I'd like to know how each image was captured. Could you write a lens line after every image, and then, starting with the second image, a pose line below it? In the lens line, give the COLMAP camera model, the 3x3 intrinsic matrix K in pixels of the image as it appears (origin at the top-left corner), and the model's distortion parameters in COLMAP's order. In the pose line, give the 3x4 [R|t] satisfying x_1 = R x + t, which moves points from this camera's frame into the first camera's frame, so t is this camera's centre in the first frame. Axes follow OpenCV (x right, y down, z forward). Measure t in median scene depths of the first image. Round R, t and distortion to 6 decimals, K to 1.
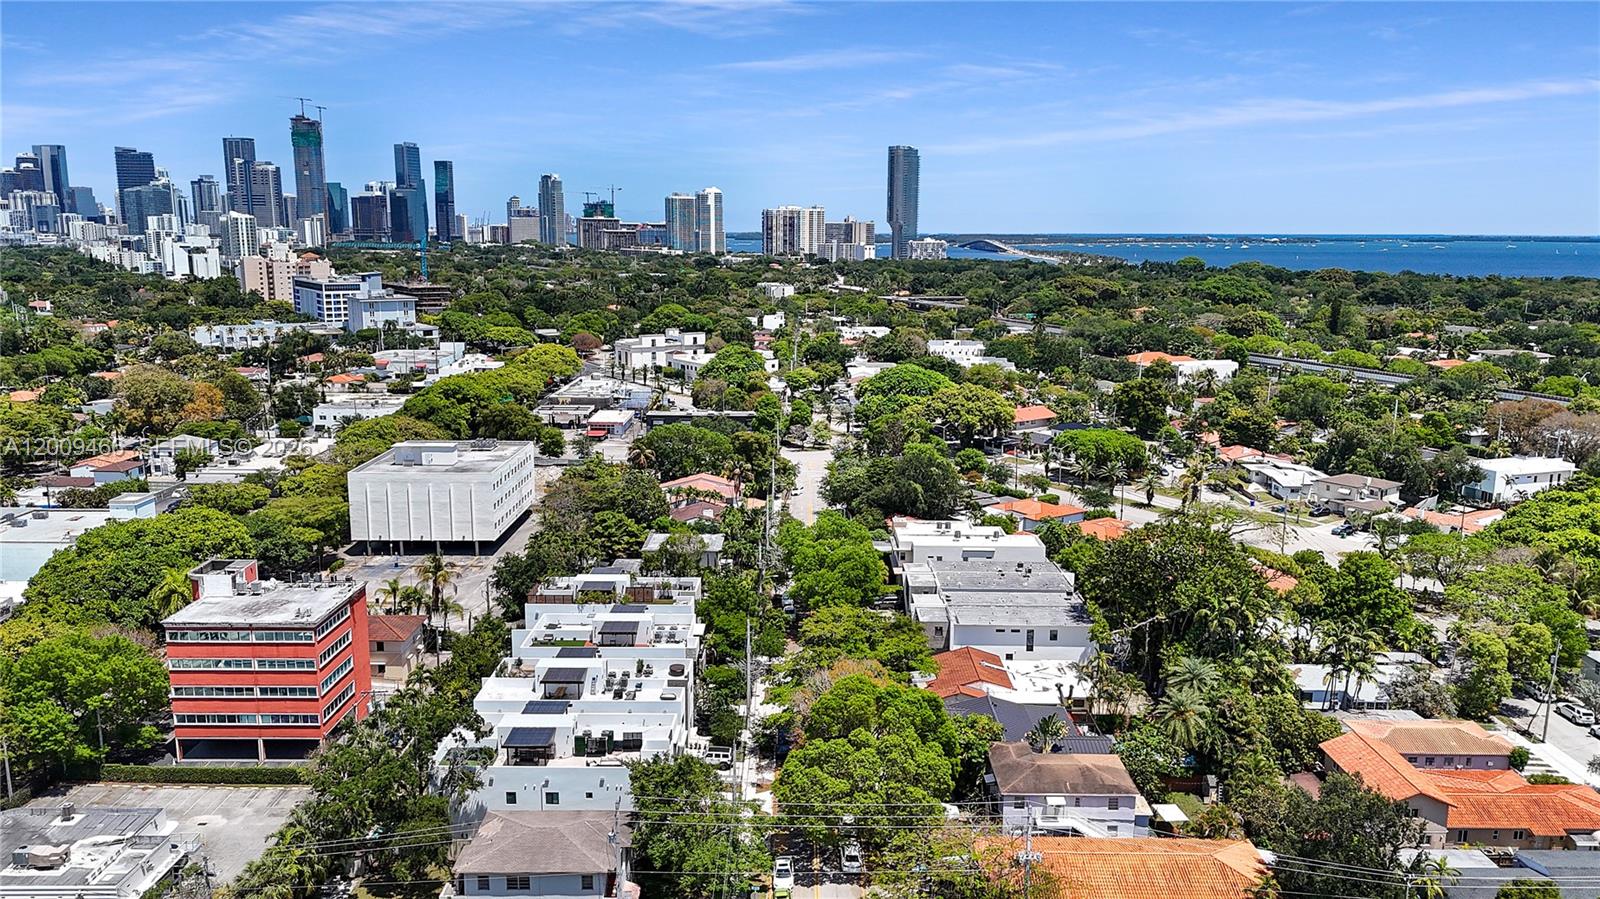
lens RADIAL K [[1165.8, 0, 800.4], [0, 1165.8, 454.8], [0, 0, 1]] dist [0.076413, -0.078736]
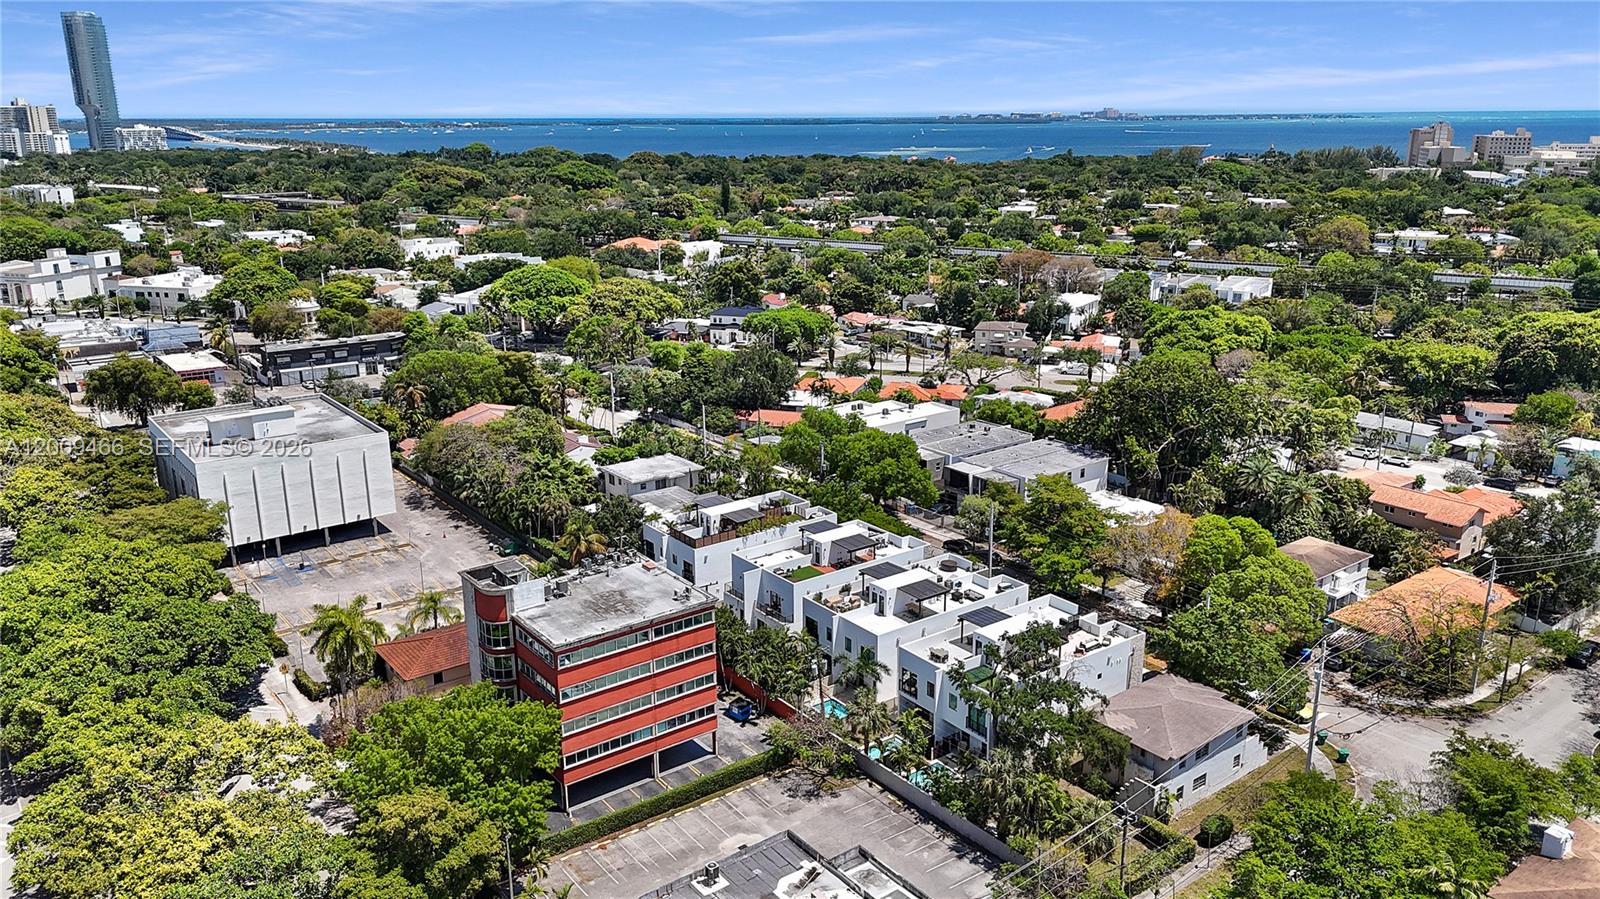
lens RADIAL K [[1165.8, 0, 795.6], [0, 1165.8, 442.2], [0, 0, 1]] dist [0.076413, -0.078736]
pose [[0.793818, -0.174181, 0.582678, -0.354965], [0.125590, 0.984406, 0.123172, -0.029518], [-0.595046, -0.024597, 0.803315, 0.116830]]
